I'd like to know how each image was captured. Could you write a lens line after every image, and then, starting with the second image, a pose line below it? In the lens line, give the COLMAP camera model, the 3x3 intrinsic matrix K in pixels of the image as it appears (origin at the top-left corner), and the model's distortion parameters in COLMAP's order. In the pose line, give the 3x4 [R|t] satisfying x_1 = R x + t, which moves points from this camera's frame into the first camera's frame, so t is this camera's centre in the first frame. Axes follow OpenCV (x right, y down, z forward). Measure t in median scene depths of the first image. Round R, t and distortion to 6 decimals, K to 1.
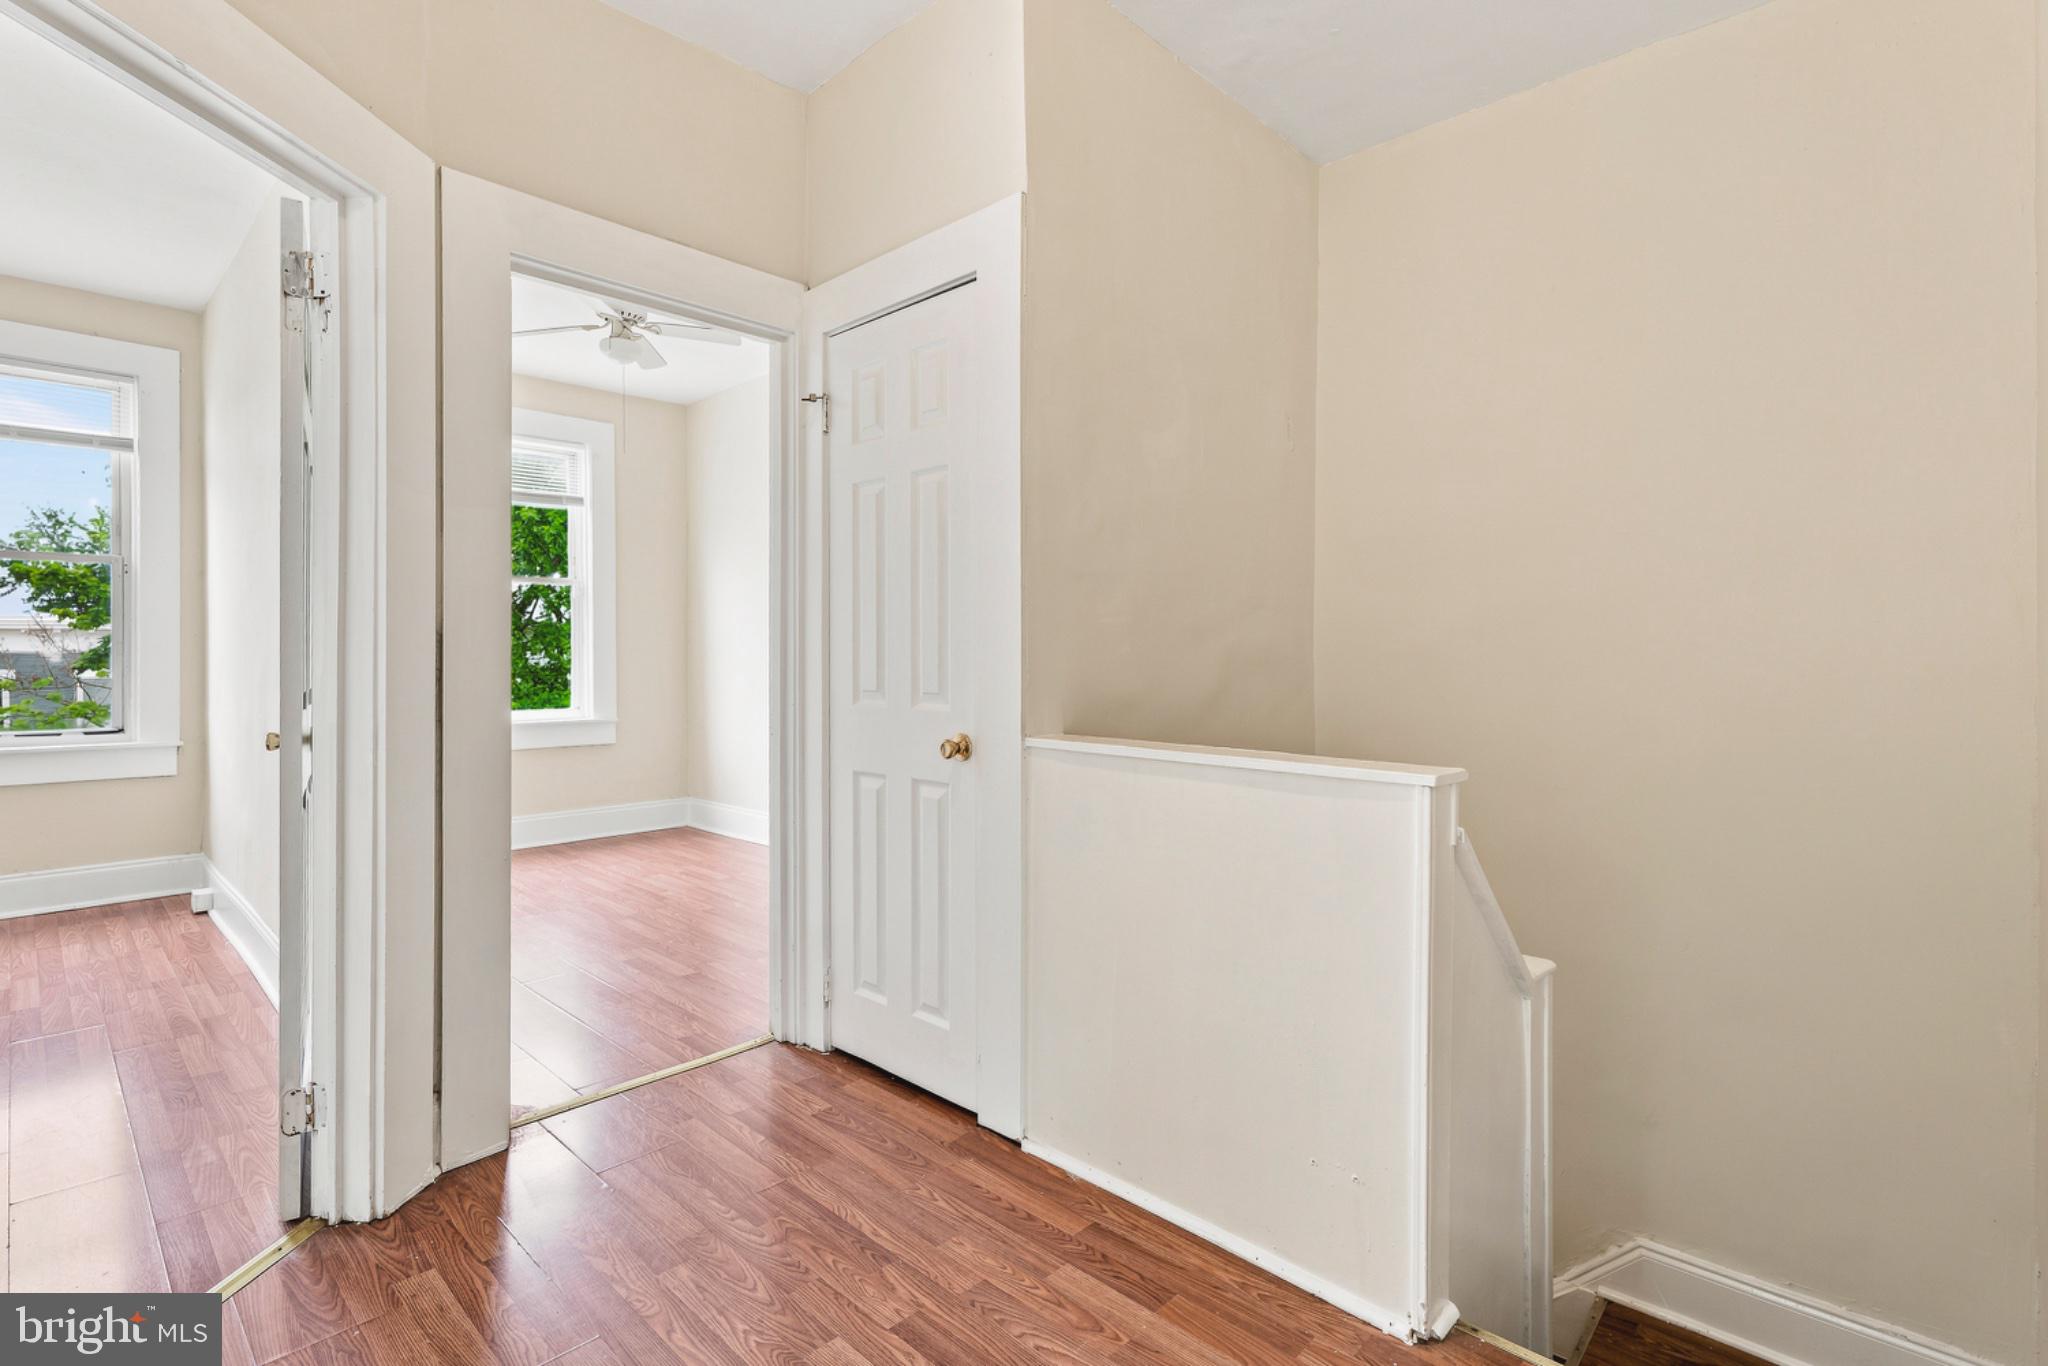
lens RADIAL K [[935.2, 0, 1042.1], [0, 935.2, 680.3], [0, 0, 1]] dist [-0.001580, -0.005598]
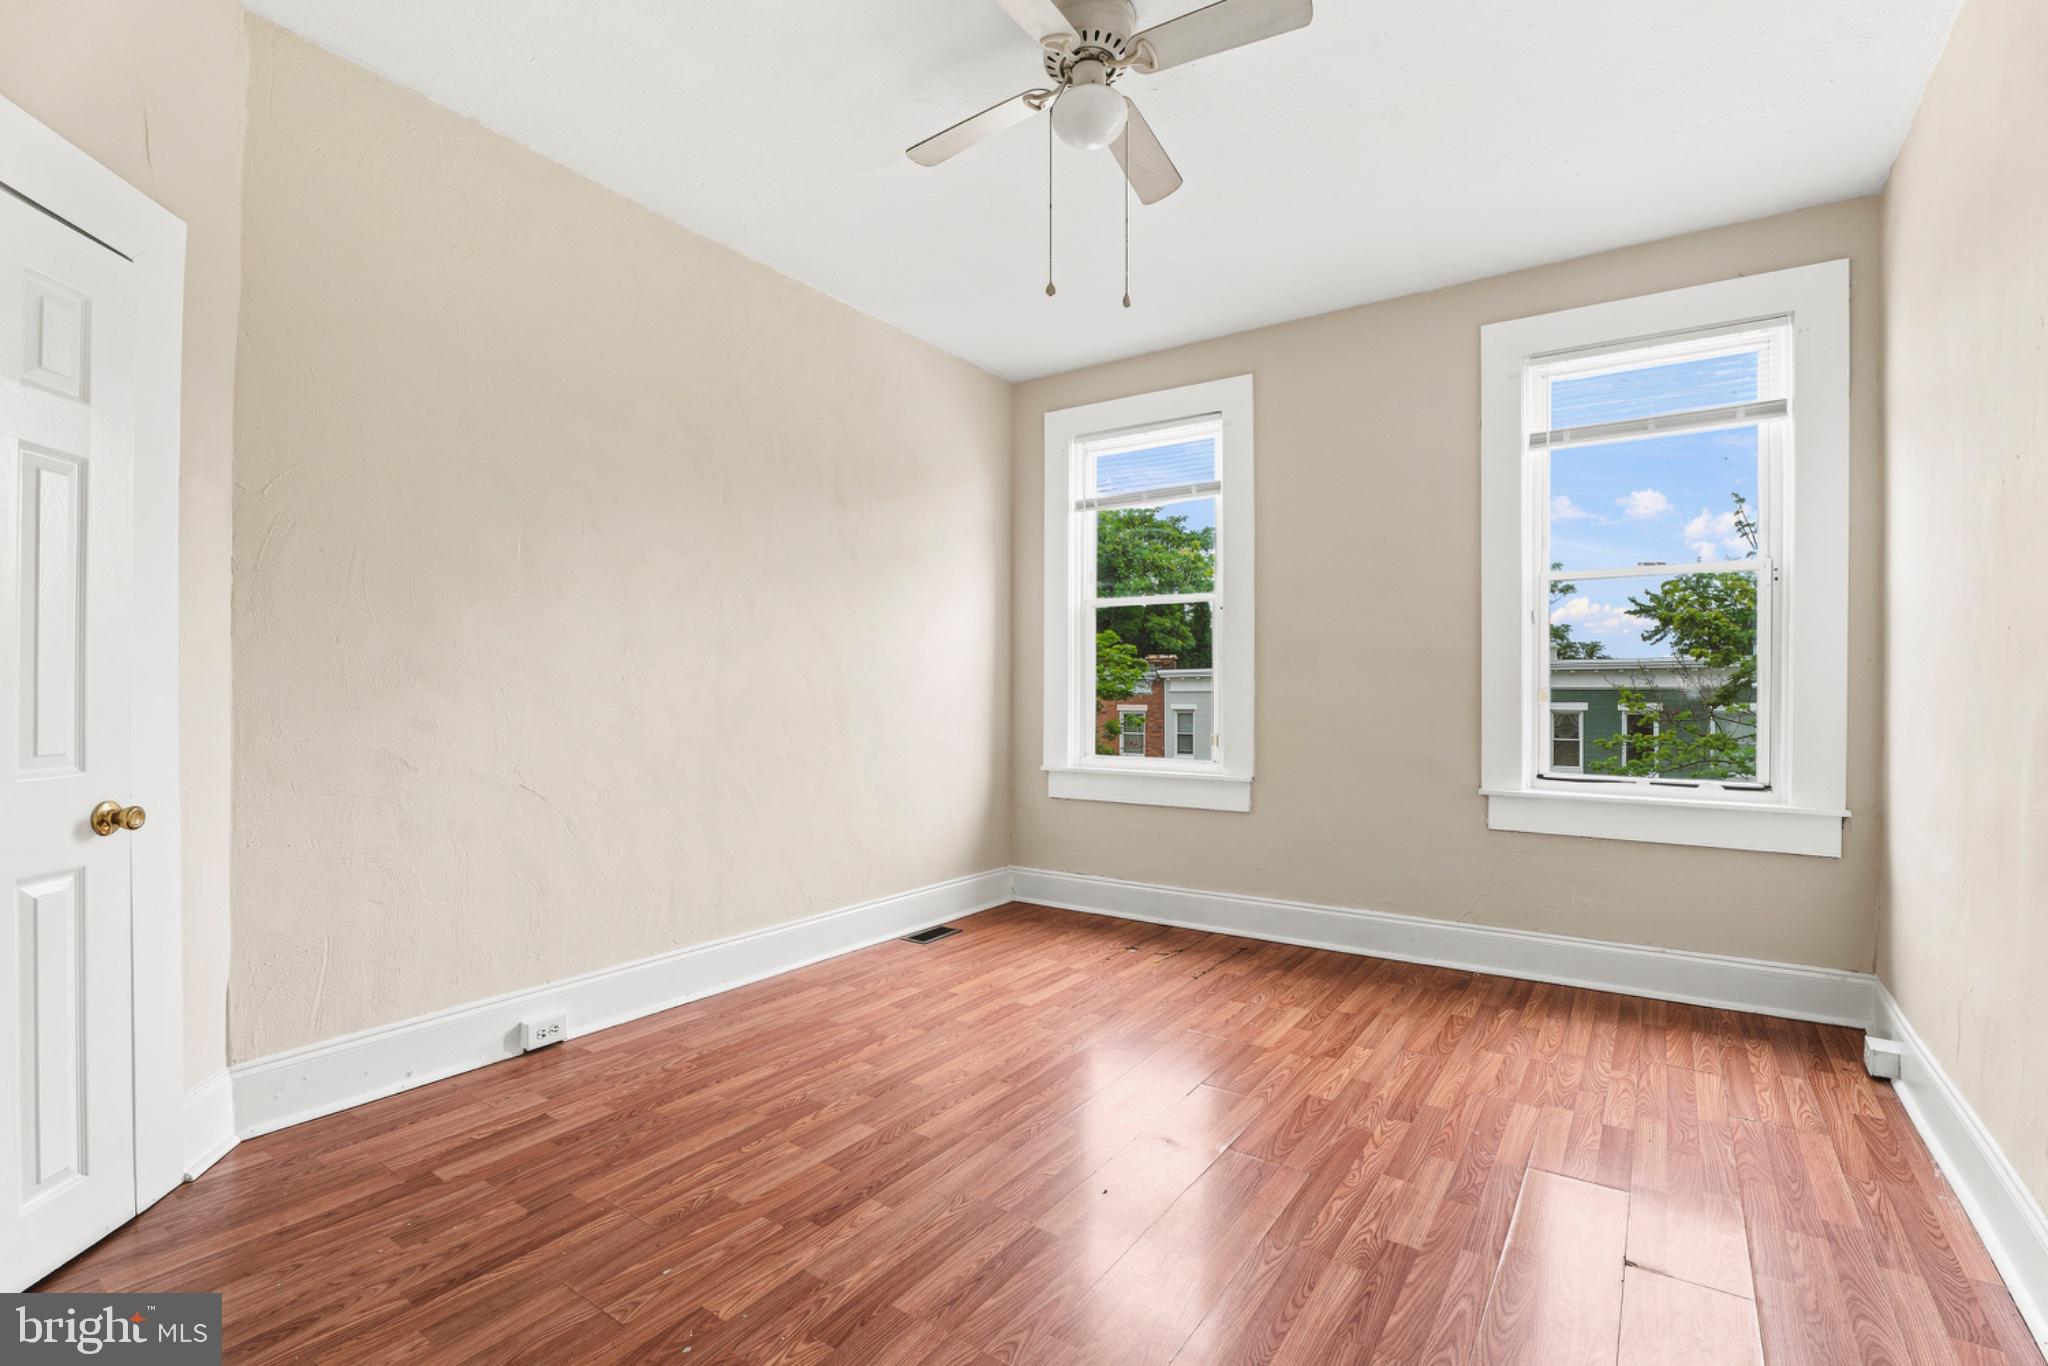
lens RADIAL K [[910.6, 0, 1024.0], [0, 910.6, 683.0], [0, 0, 1]] dist [-0.002244, -0.000541]
pose [[0.119355, -0.013236, -0.992763, -0.272981], [-0.022255, 0.999624, -0.016003, -0.005577], [0.992602, 0.024004, 0.119016, 0.256225]]
